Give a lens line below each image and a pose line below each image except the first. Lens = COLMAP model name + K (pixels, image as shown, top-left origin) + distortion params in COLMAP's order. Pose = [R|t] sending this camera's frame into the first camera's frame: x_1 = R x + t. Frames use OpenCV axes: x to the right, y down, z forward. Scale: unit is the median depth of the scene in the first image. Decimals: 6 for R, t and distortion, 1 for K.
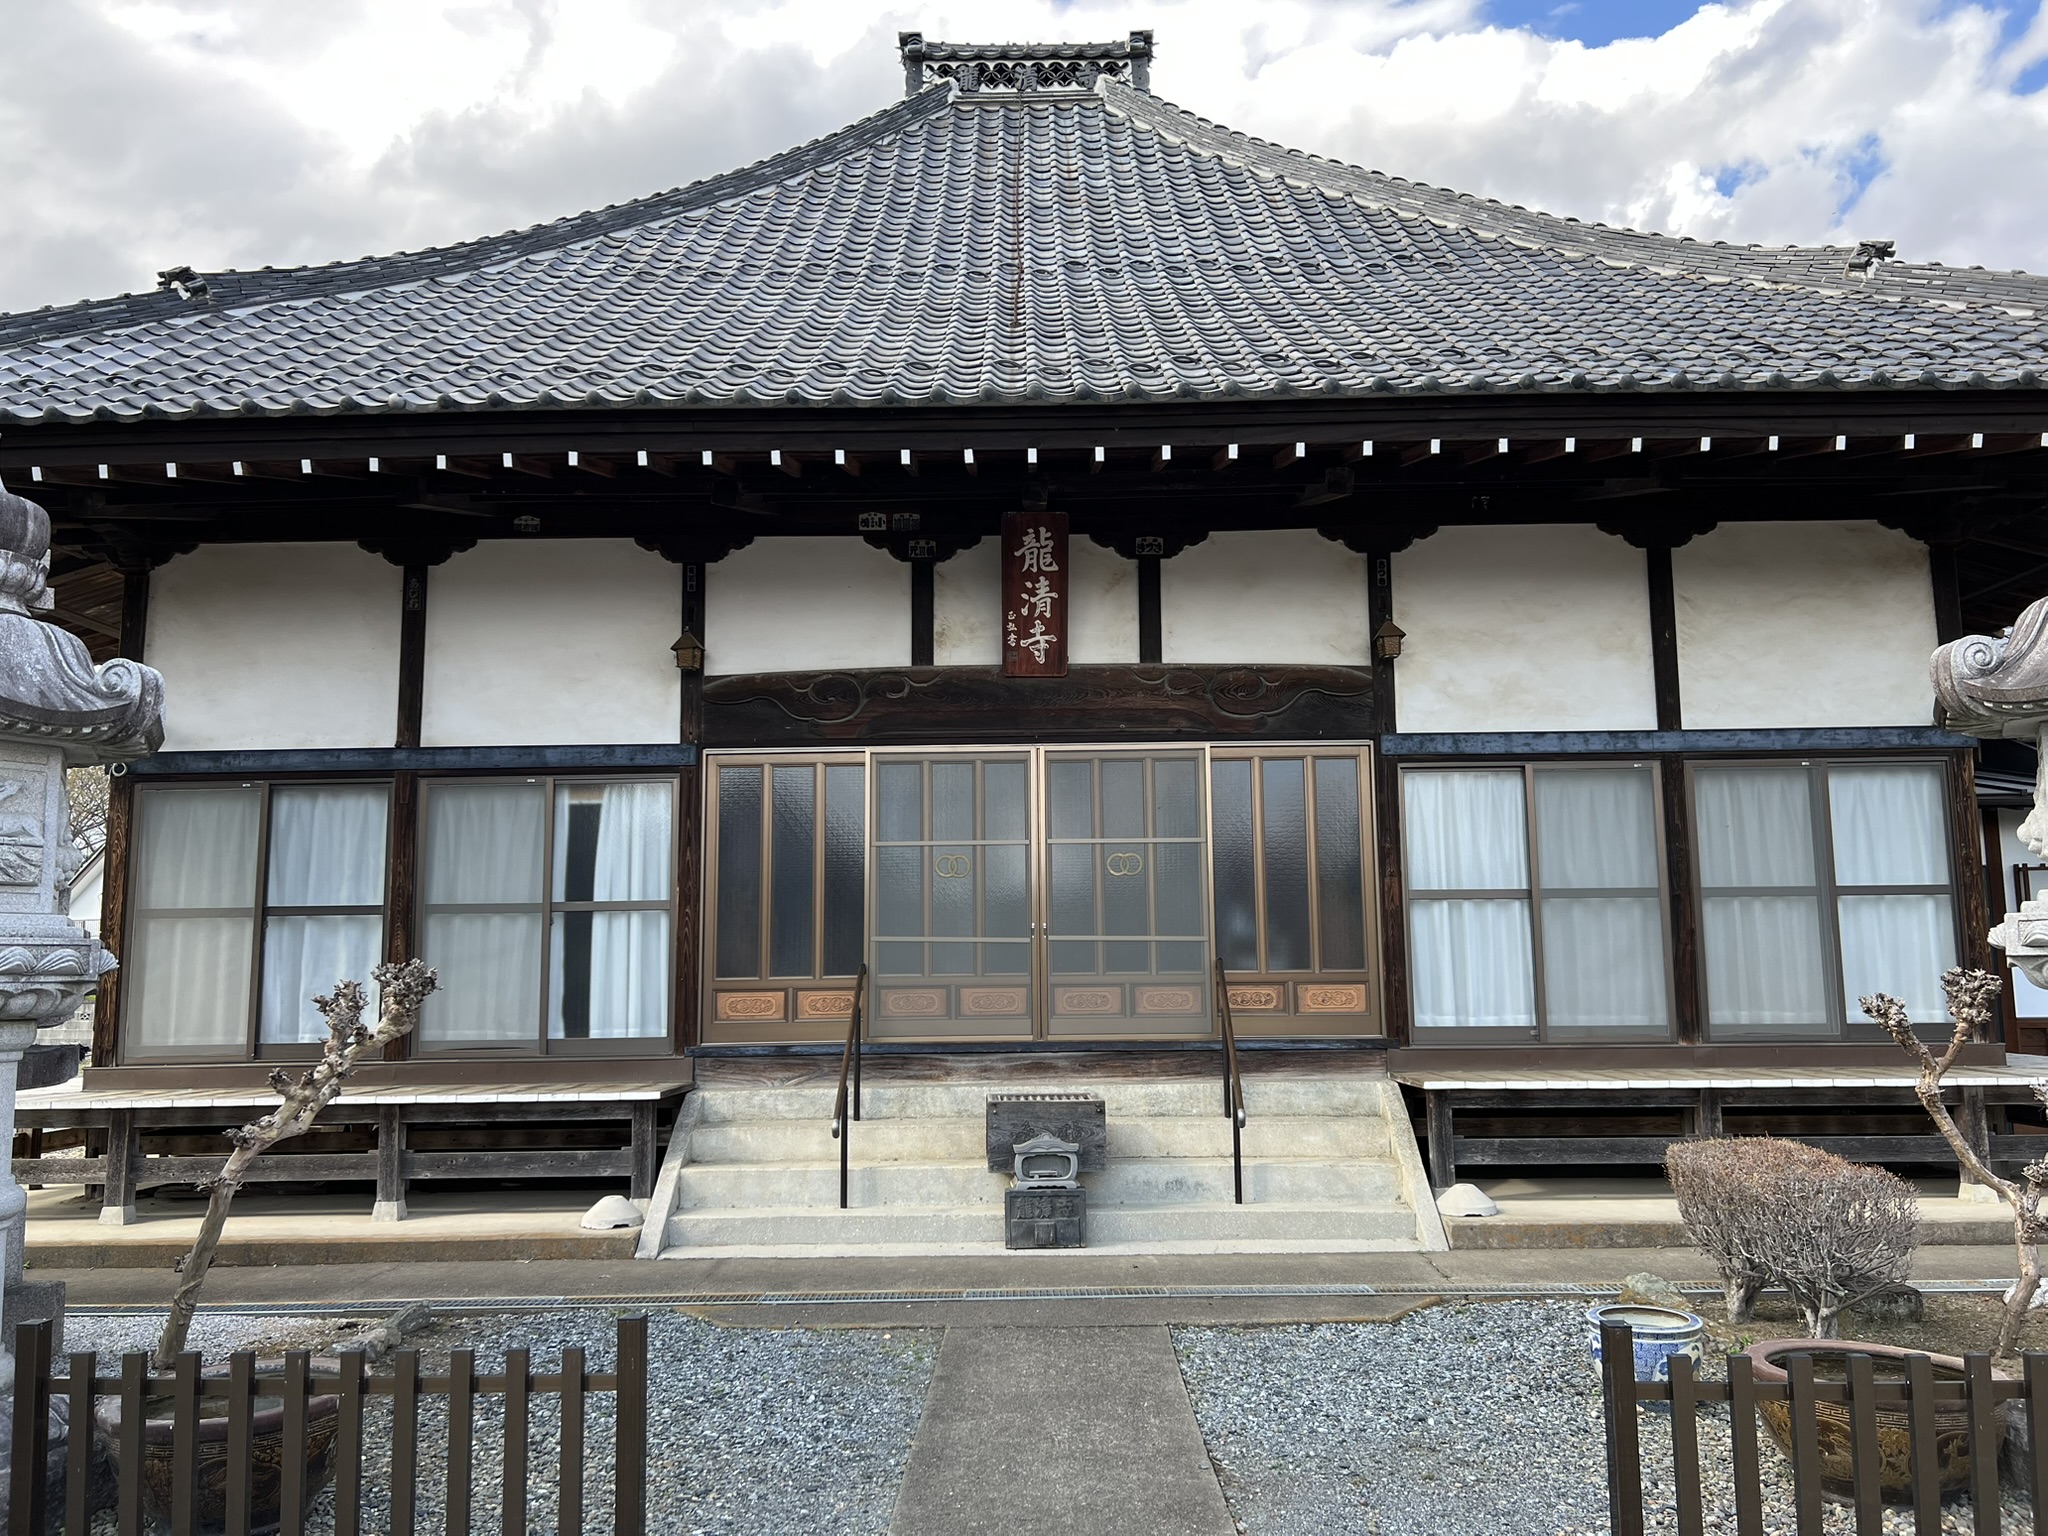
lens RADIAL K [[1540.9, 0, 1019.8], [0, 1540.9, 785.7], [0, 0, 1]] dist [0.024571, -0.042338]
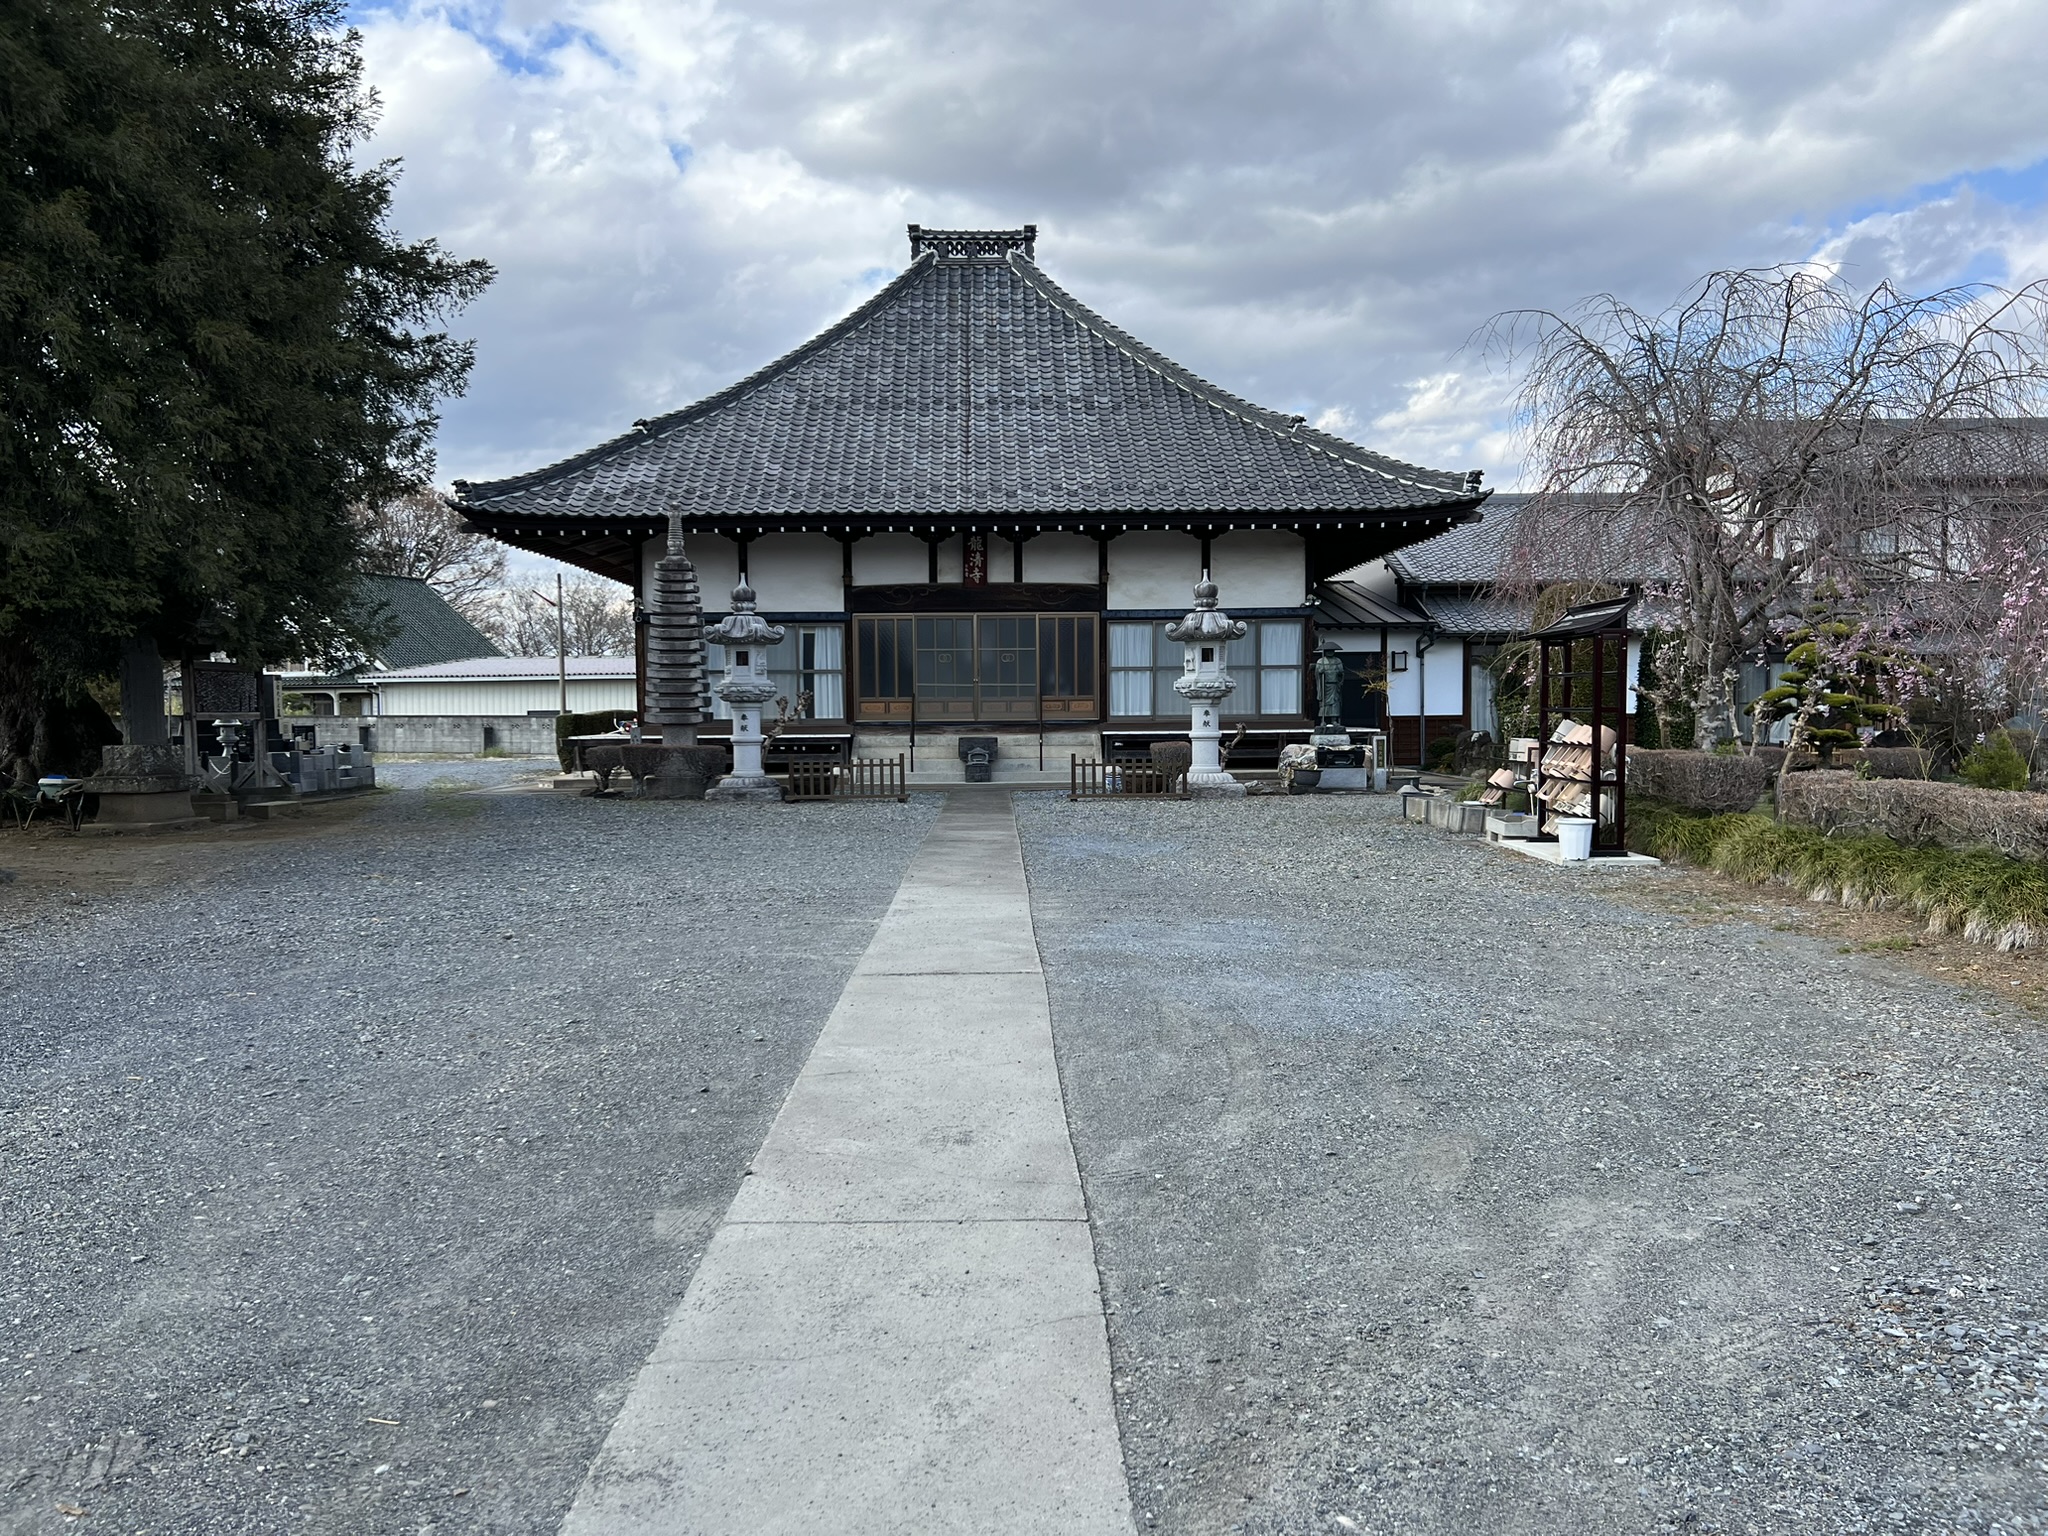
lens RADIAL K [[1540.9, 0, 1014.8], [0, 1540.9, 783.5], [0, 0, 1]] dist [0.024571, -0.042338]
pose [[0.999487, 0.000269, 0.032015, -0.006836], [-0.005621, 0.985909, 0.167190, -0.185432], [-0.031519, -0.167284, 0.985405, -1.731928]]
